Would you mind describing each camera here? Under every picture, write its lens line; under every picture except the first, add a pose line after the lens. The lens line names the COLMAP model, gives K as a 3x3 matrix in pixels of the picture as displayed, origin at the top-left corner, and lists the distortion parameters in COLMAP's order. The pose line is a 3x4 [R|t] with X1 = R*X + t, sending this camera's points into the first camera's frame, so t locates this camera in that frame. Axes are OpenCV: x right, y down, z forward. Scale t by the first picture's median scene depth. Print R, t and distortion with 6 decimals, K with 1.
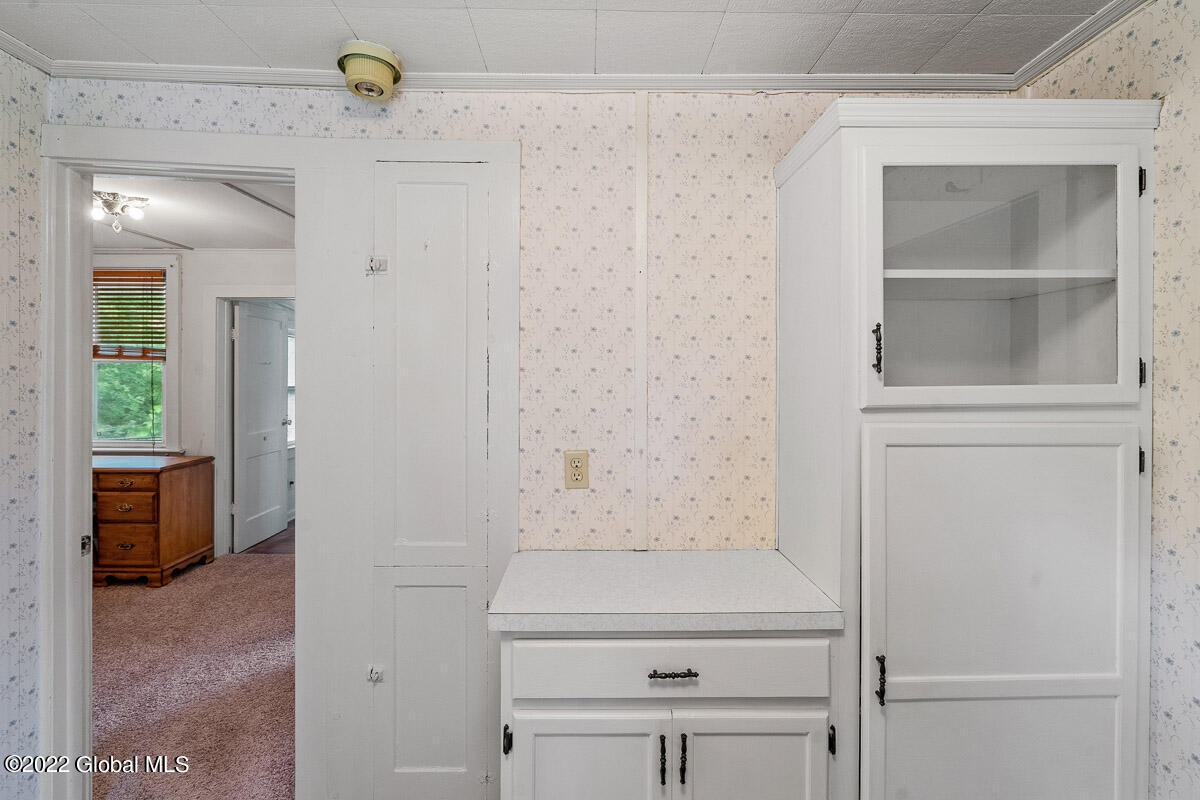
lens RADIAL K [[548.5, 0, 598.4], [0, 548.5, 378.5], [0, 0, 1]] dist [-0.000527, 0.000027]
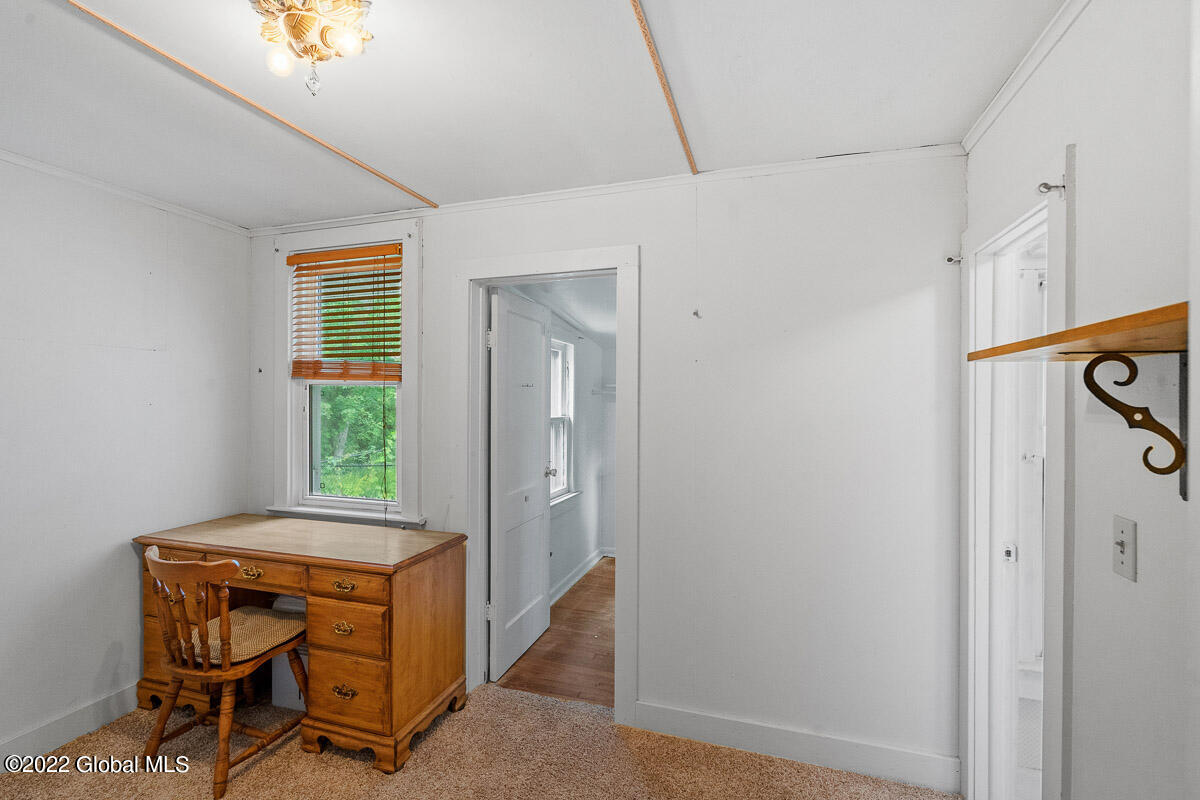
lens RADIAL K [[543.8, 0, 600.0], [0, 543.8, 400.0], [0, 0, 1]] dist [0.000217, 0.000270]
pose [[0.950415, -0.003889, -0.310959, -0.371492], [0.001311, 0.999963, -0.008500, -0.004726], [0.310981, 0.007671, 0.950385, 0.468825]]
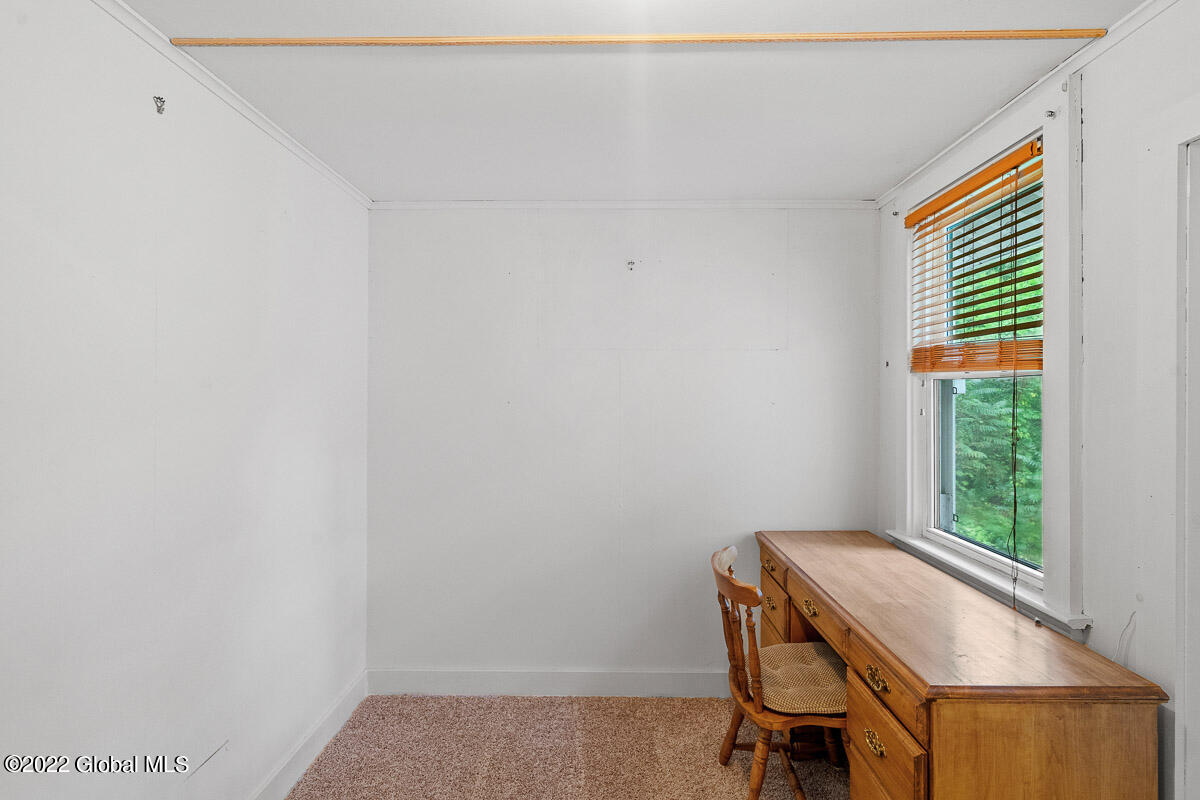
lens RADIAL K [[554.1, 0, 604.2], [0, 554.1, 393.0], [0, 0, 1]] dist [0.002004, 0.000763]
pose [[-0.015710, -0.007981, -0.999845, -0.407262], [-0.009332, 0.999926, -0.007835, -0.010690], [0.999833, 0.009207, -0.015783, 0.719301]]
